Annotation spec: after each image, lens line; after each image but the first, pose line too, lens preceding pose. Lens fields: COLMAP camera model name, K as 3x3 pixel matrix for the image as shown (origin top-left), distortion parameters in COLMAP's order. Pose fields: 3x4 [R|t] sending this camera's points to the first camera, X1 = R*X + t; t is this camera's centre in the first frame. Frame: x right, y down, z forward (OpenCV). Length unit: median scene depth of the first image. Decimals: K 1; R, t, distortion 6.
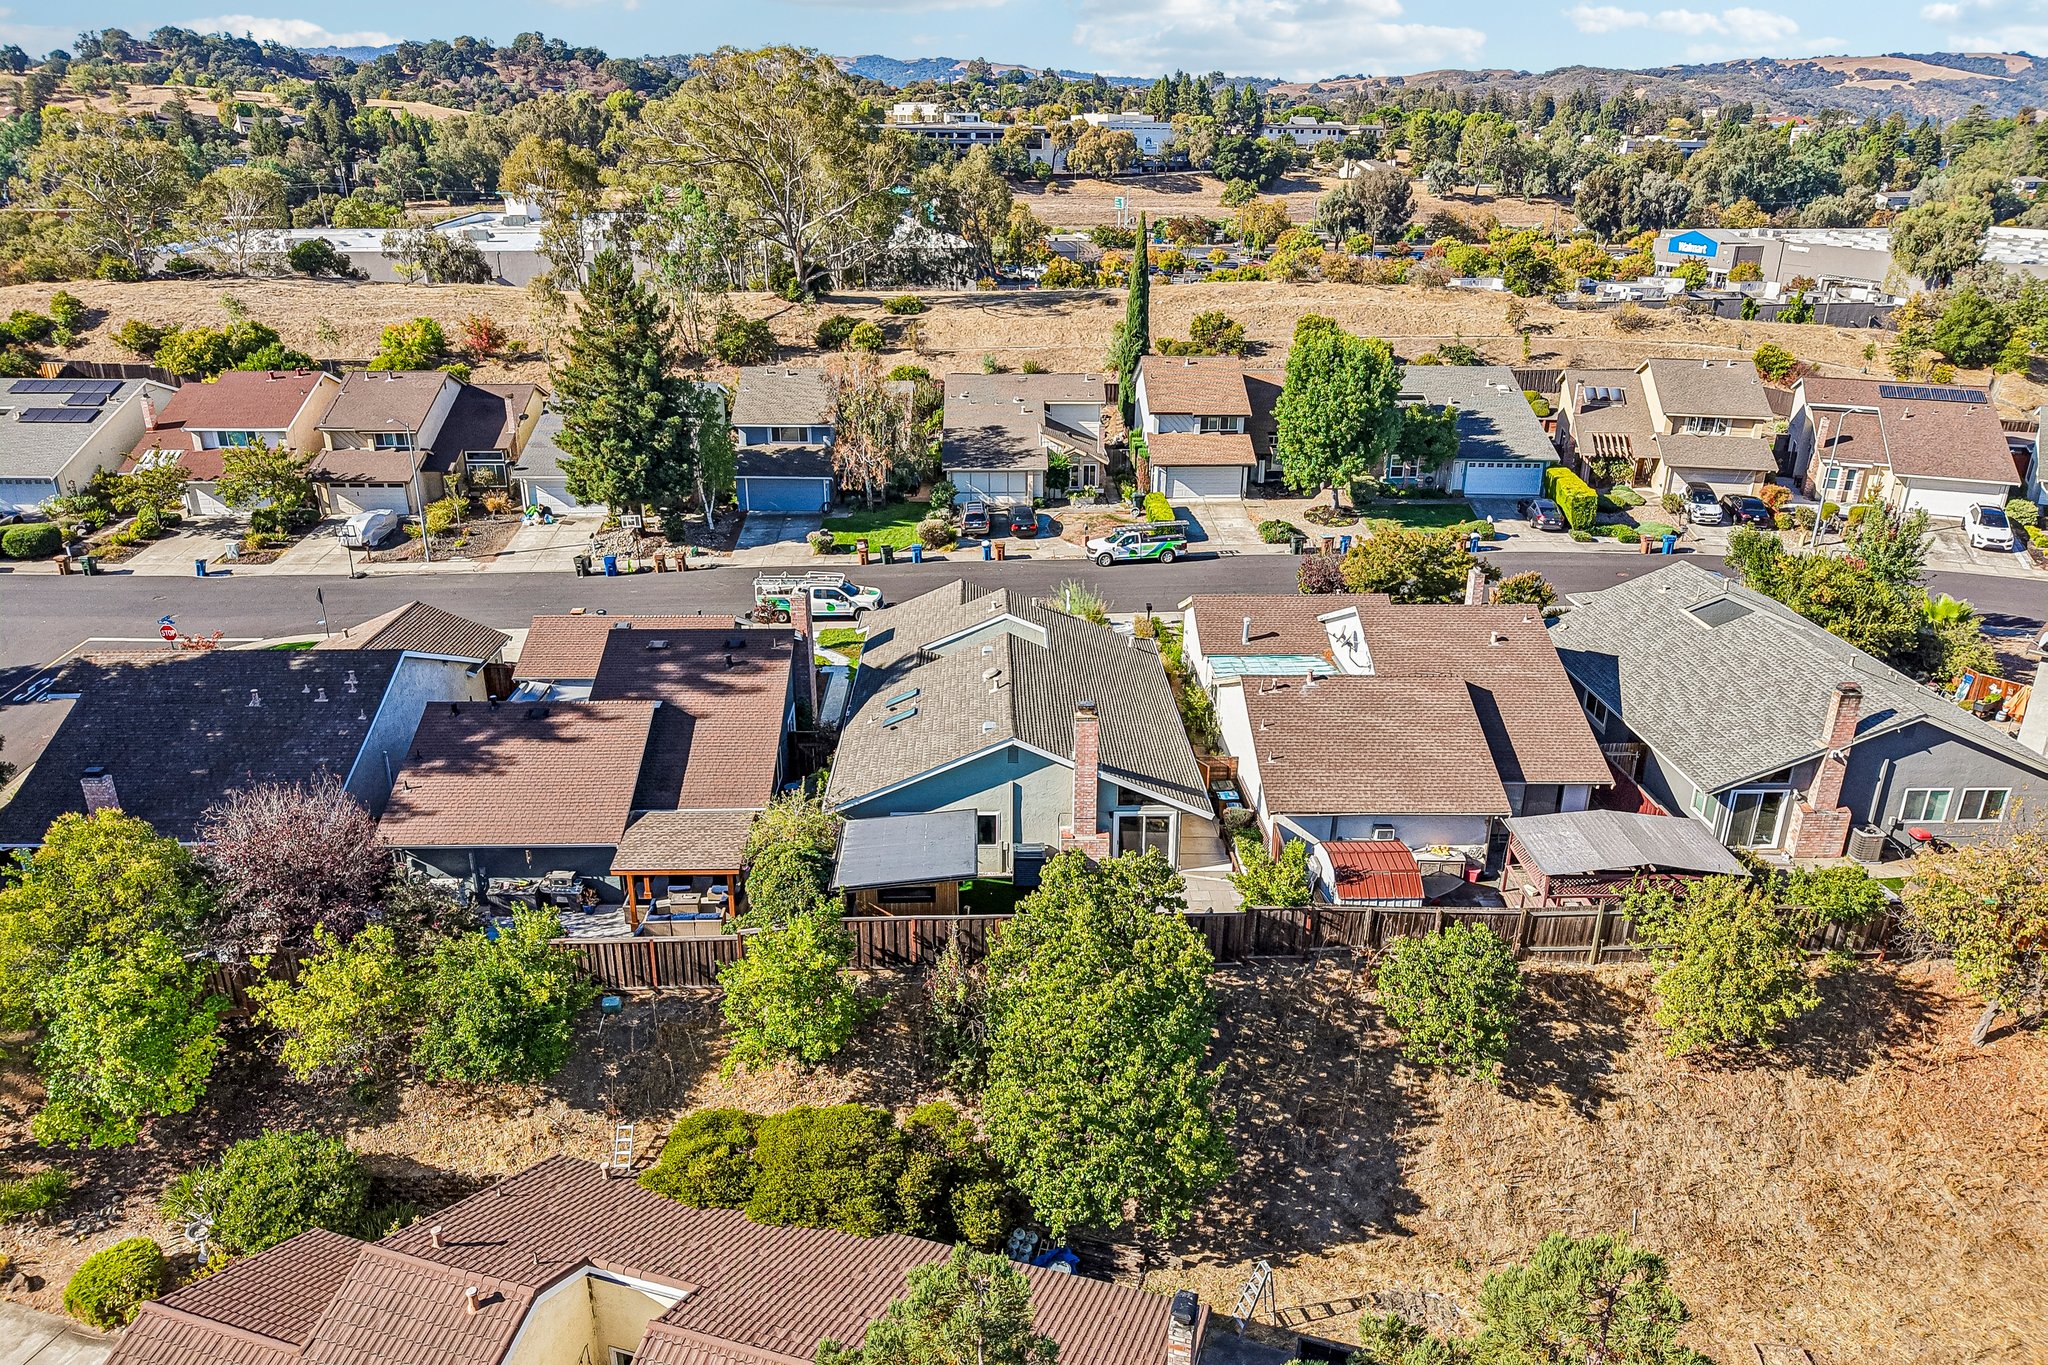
lens RADIAL K [[1372.4, 0, 1030.0], [0, 1372.4, 706.6], [0, 0, 1]] dist [0.001988, 0.003396]
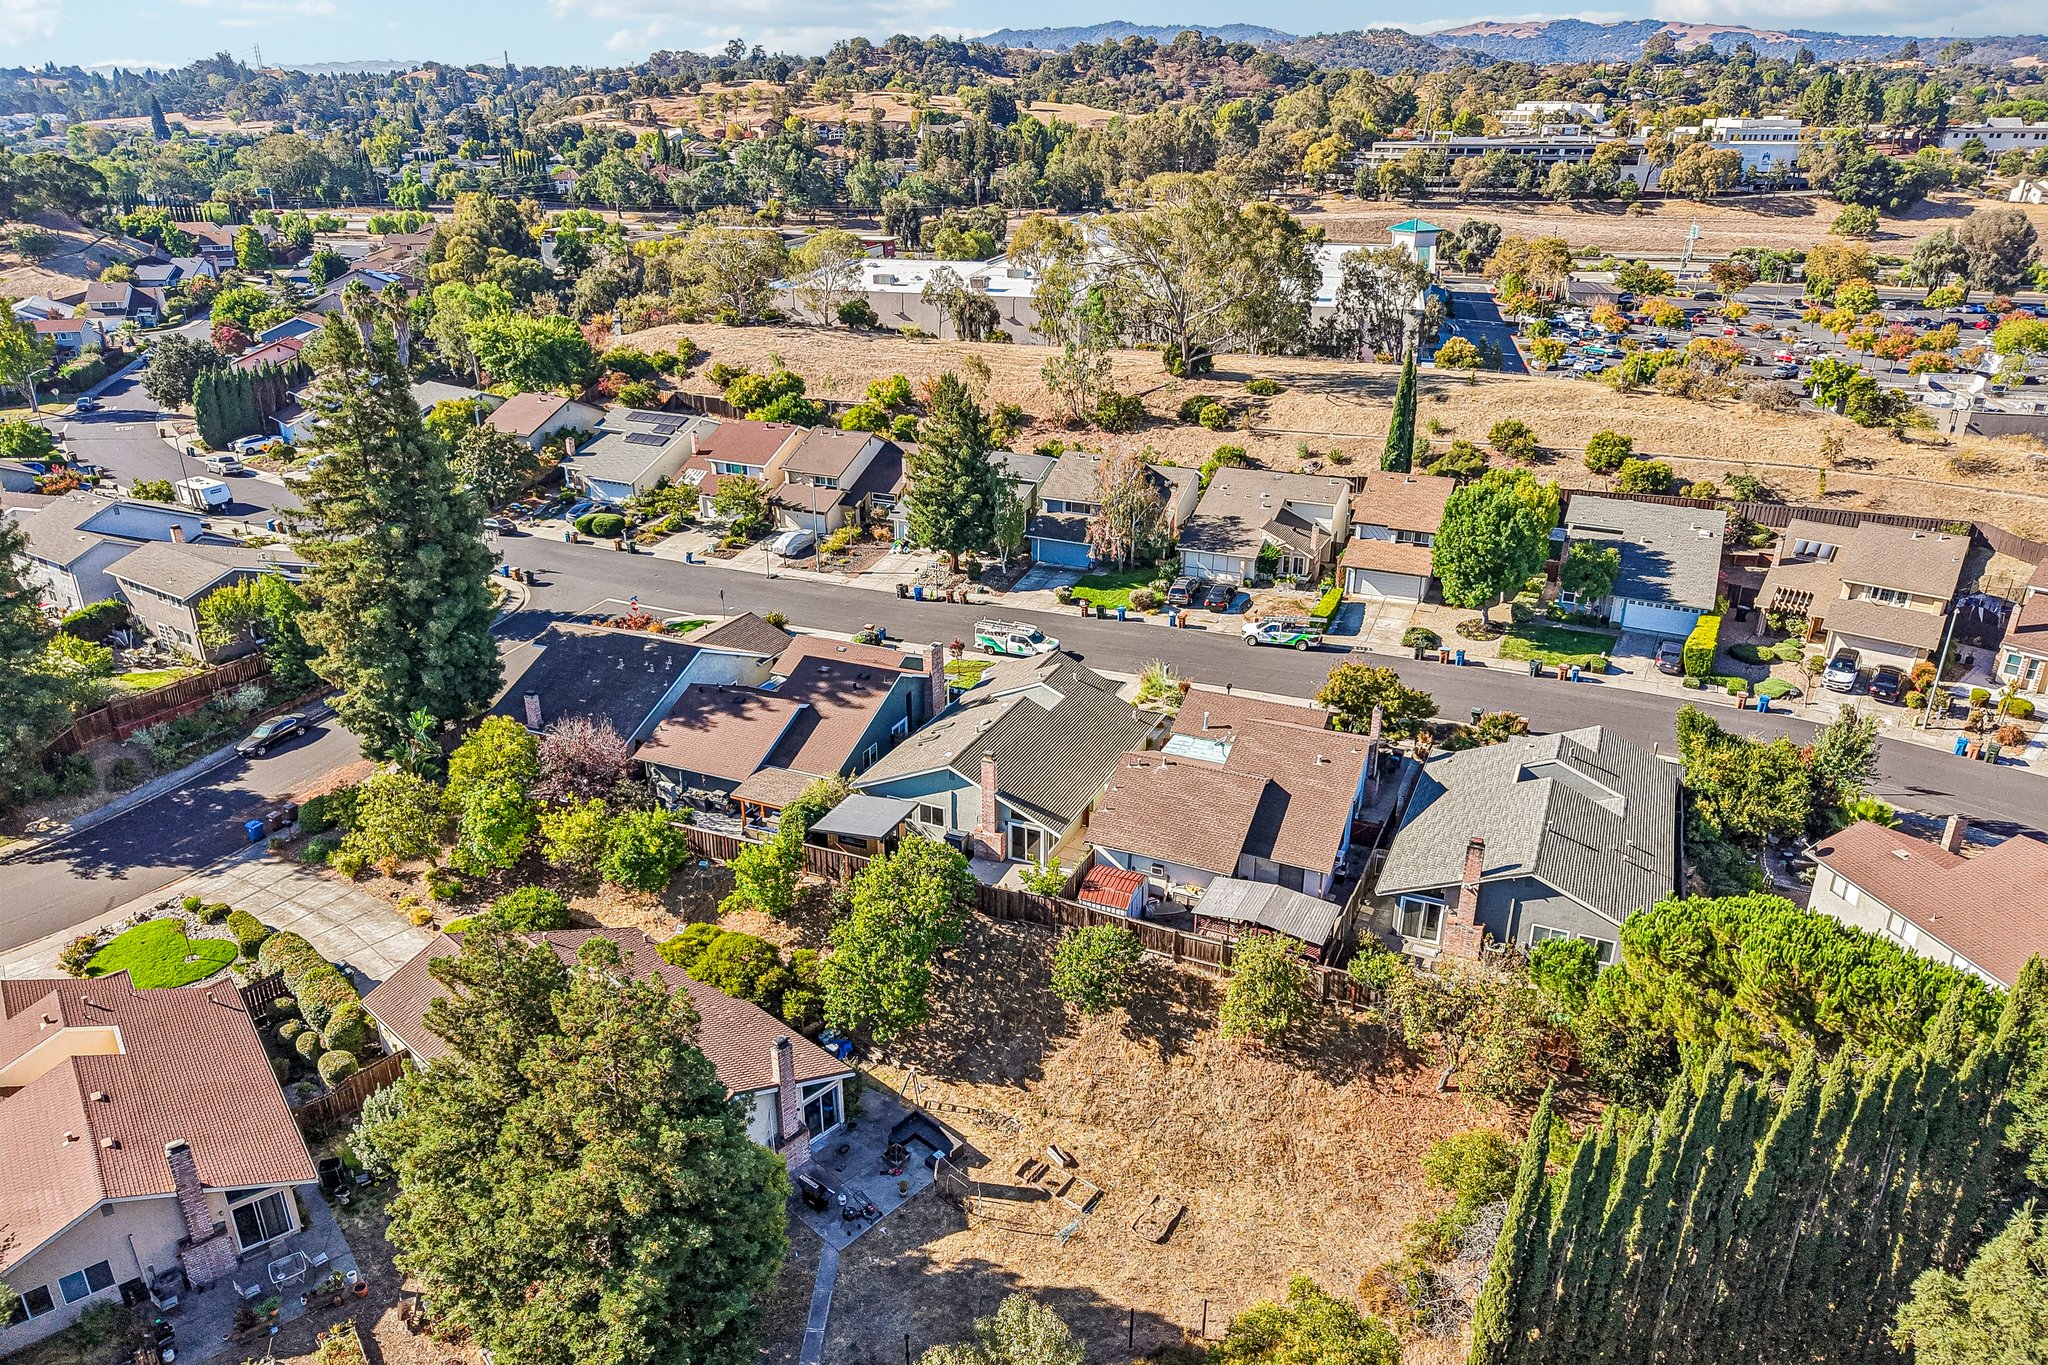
lens RADIAL K [[1379.9, 0, 1018.6], [0, 1379.9, 688.6], [0, 0, 1]] dist [0.023490, -0.007178]
pose [[0.900051, 0.164666, -0.403477, 0.341566], [-0.162611, 0.985894, 0.039619, -0.070208], [0.404310, 0.029951, 0.914132, -0.236060]]
